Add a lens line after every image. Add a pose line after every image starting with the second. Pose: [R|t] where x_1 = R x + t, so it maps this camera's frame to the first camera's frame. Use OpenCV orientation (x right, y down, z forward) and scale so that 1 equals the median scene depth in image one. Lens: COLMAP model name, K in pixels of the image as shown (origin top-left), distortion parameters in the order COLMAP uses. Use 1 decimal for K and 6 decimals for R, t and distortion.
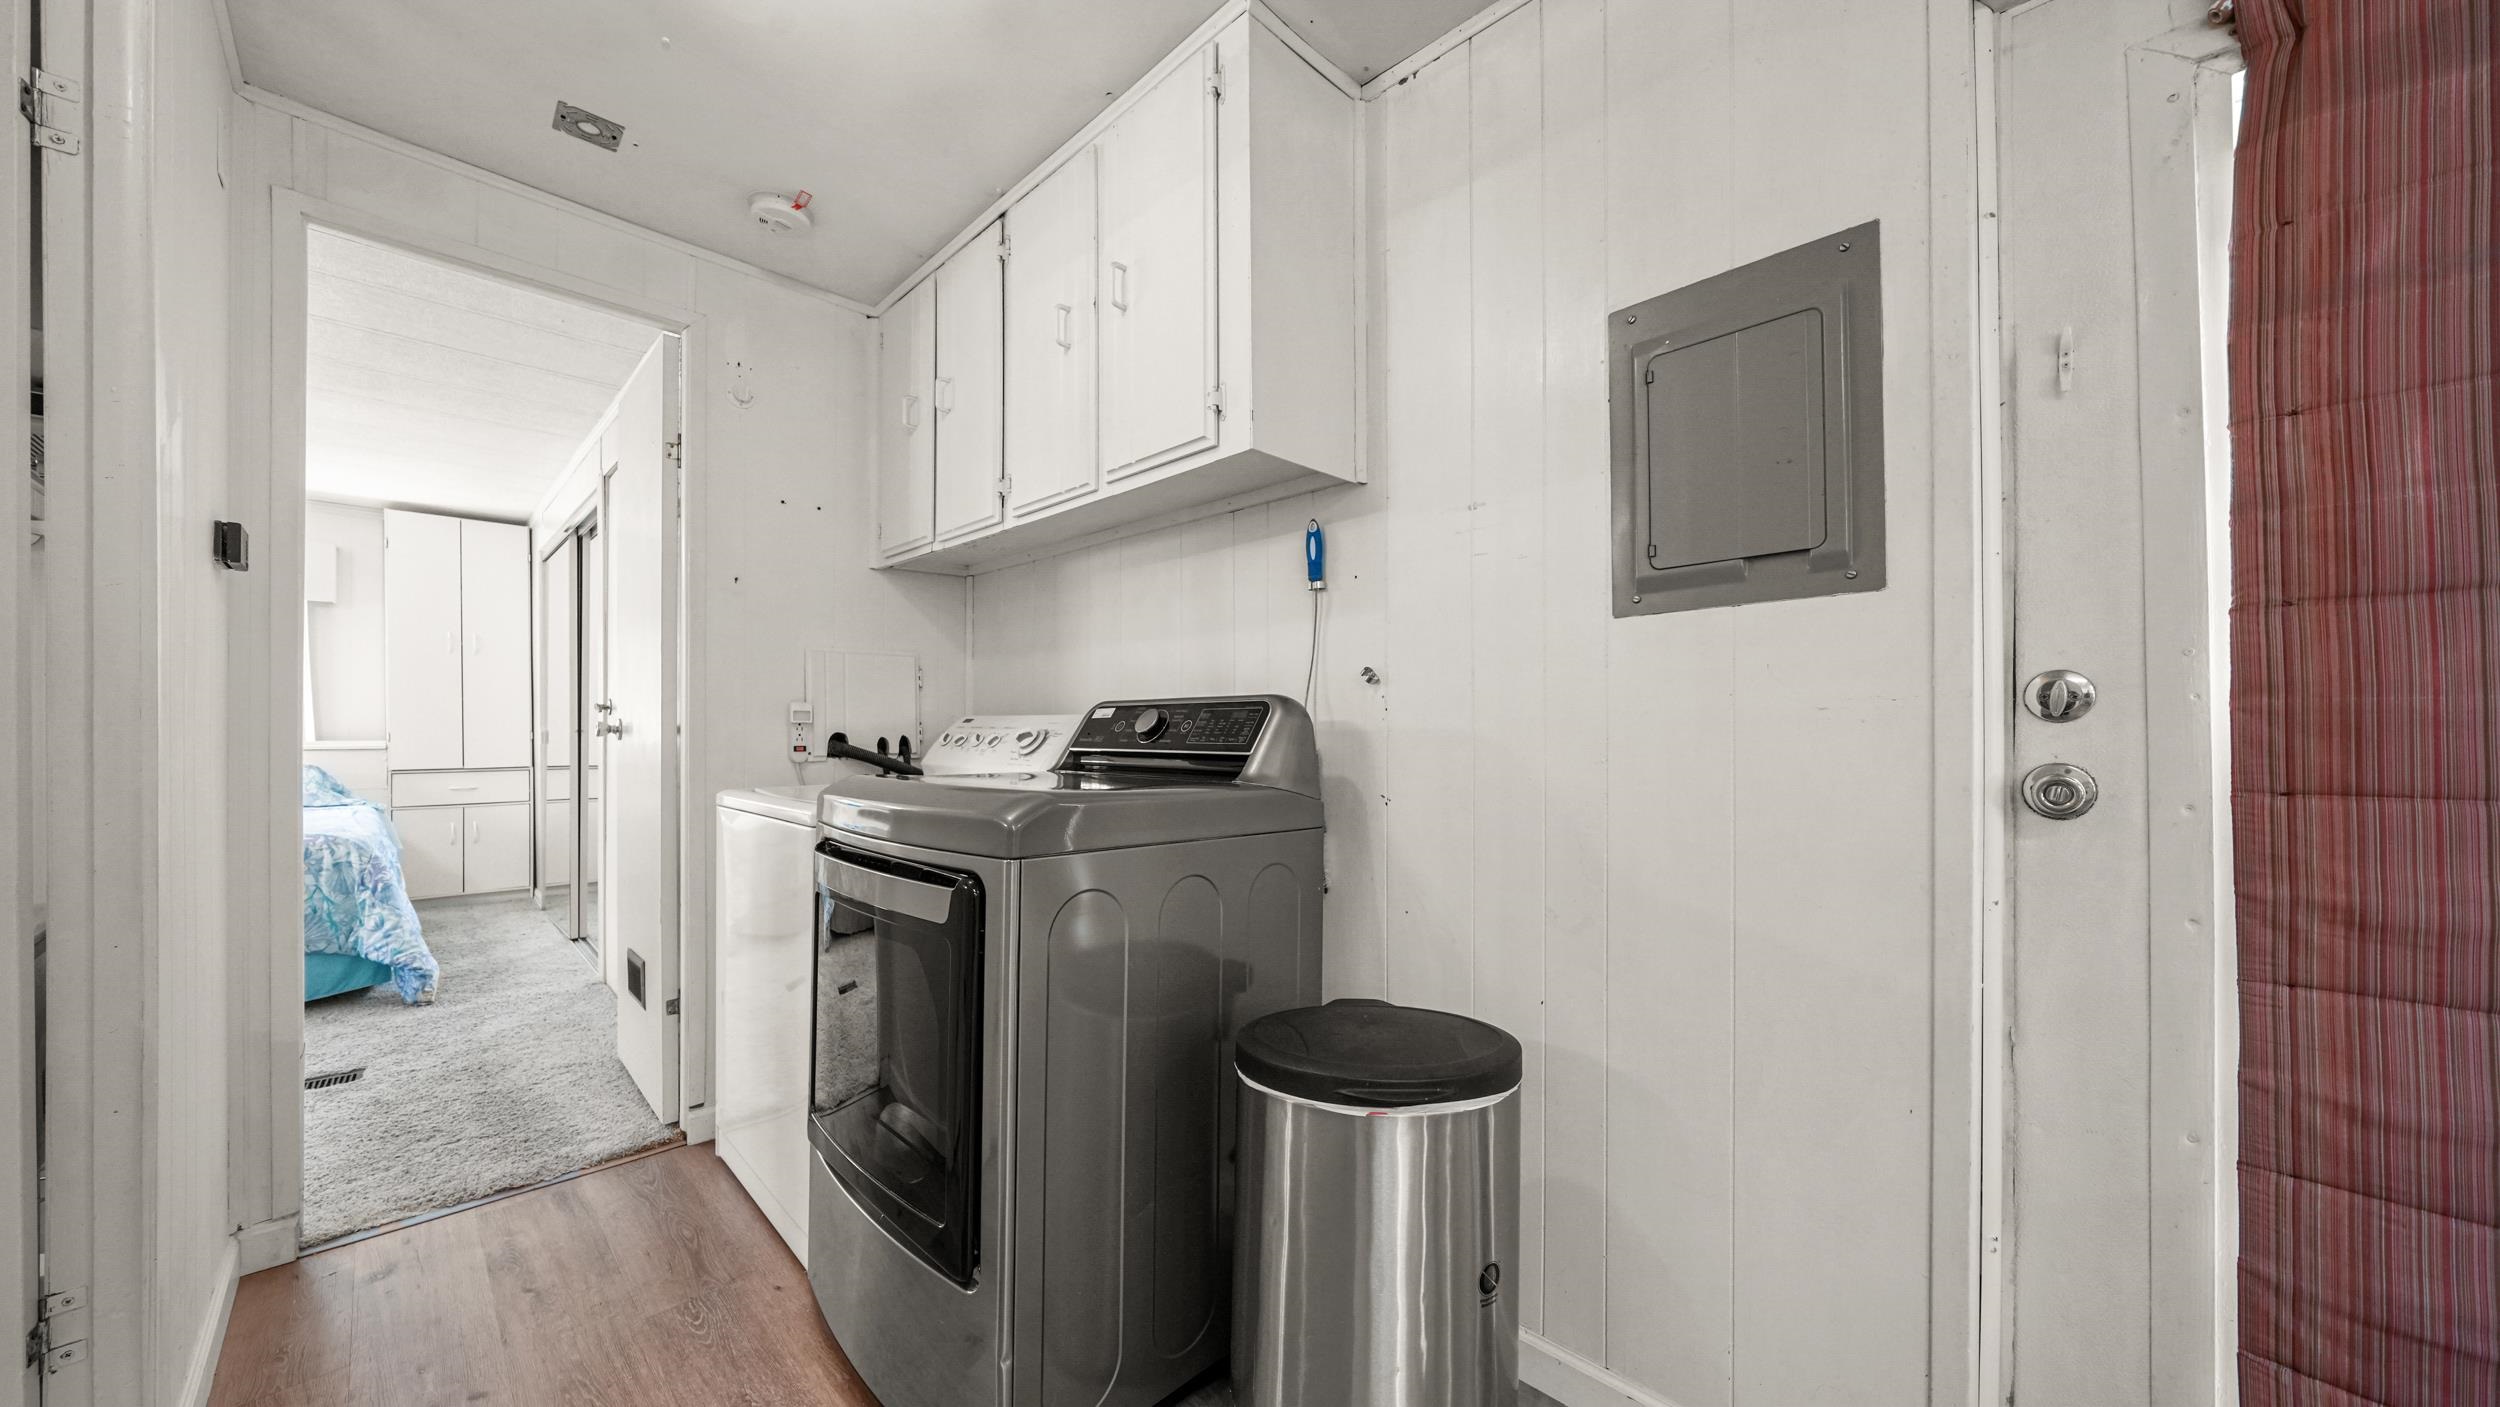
lens RADIAL K [[858.4, 0, 1244.8], [0, 858.4, 729.6], [0, 0, 1]] dist [-0.002947, 0.000001]
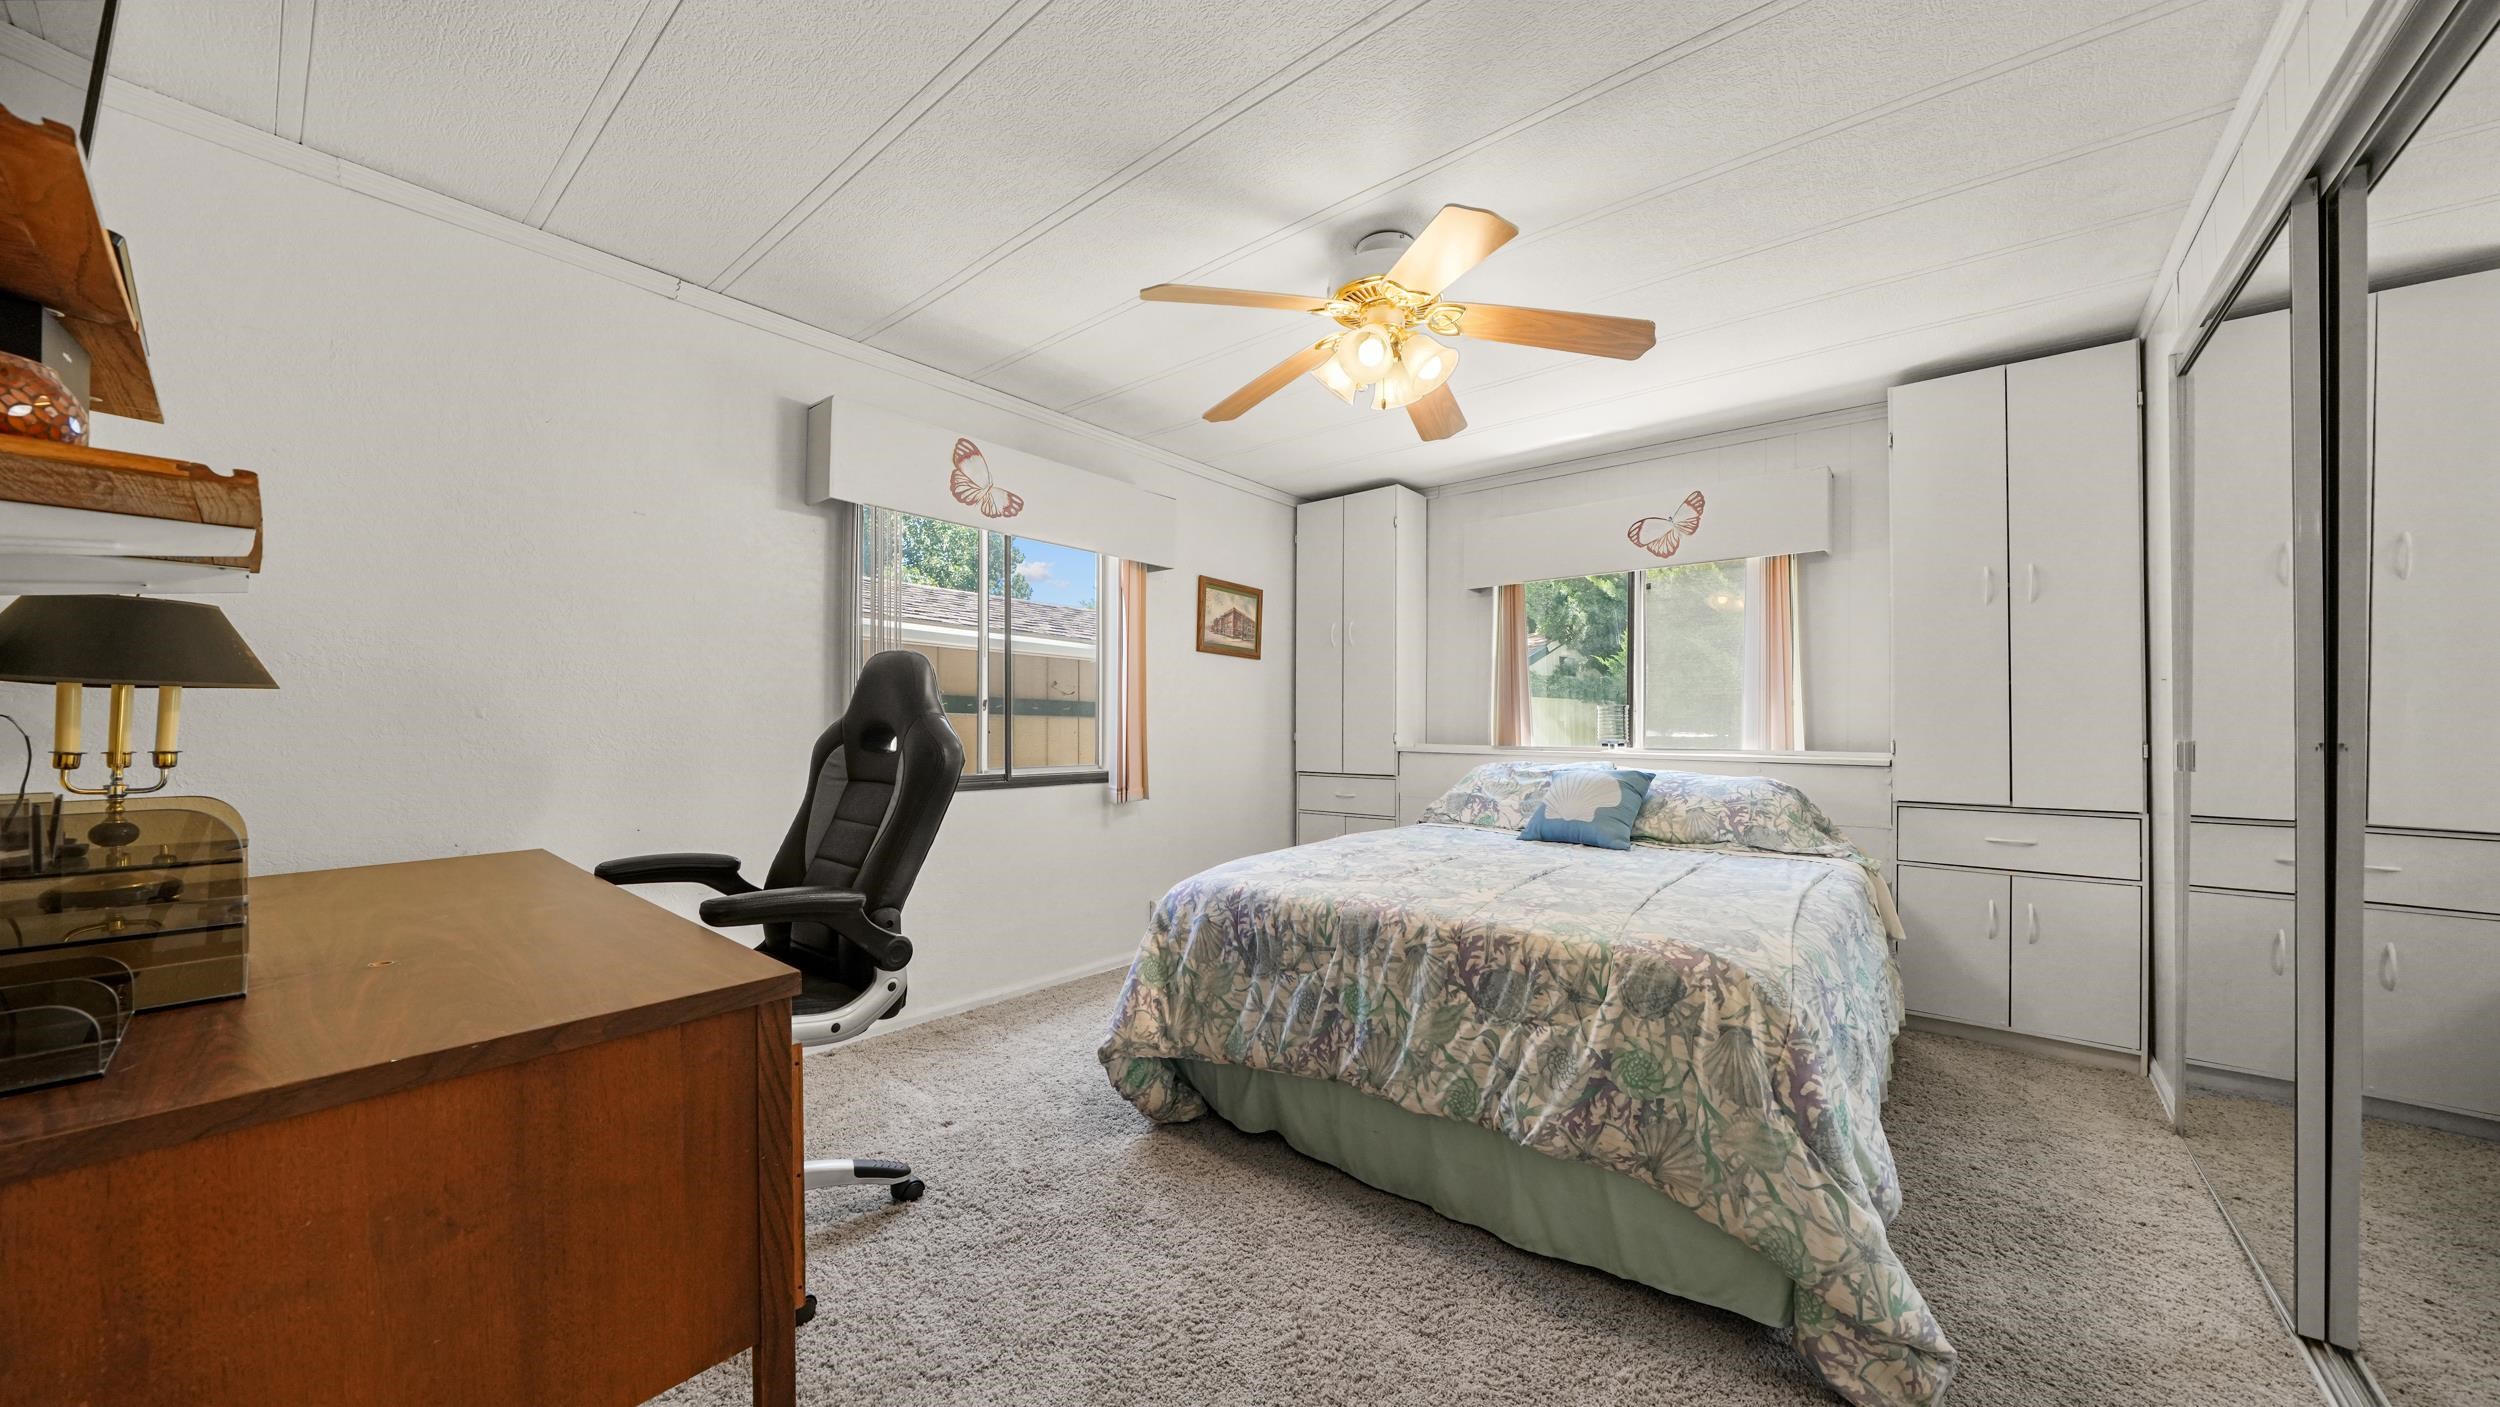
lens RADIAL K [[845.6, 0, 1250.9], [0, 845.6, 712.8], [0, 0, 1]] dist [-0.007084, 0.000151]
pose [[0.088549, -0.012920, -0.995988, -0.452028], [-0.014063, 0.999800, -0.014220, -0.001775], [0.995973, 0.015266, 0.088349, 0.504528]]
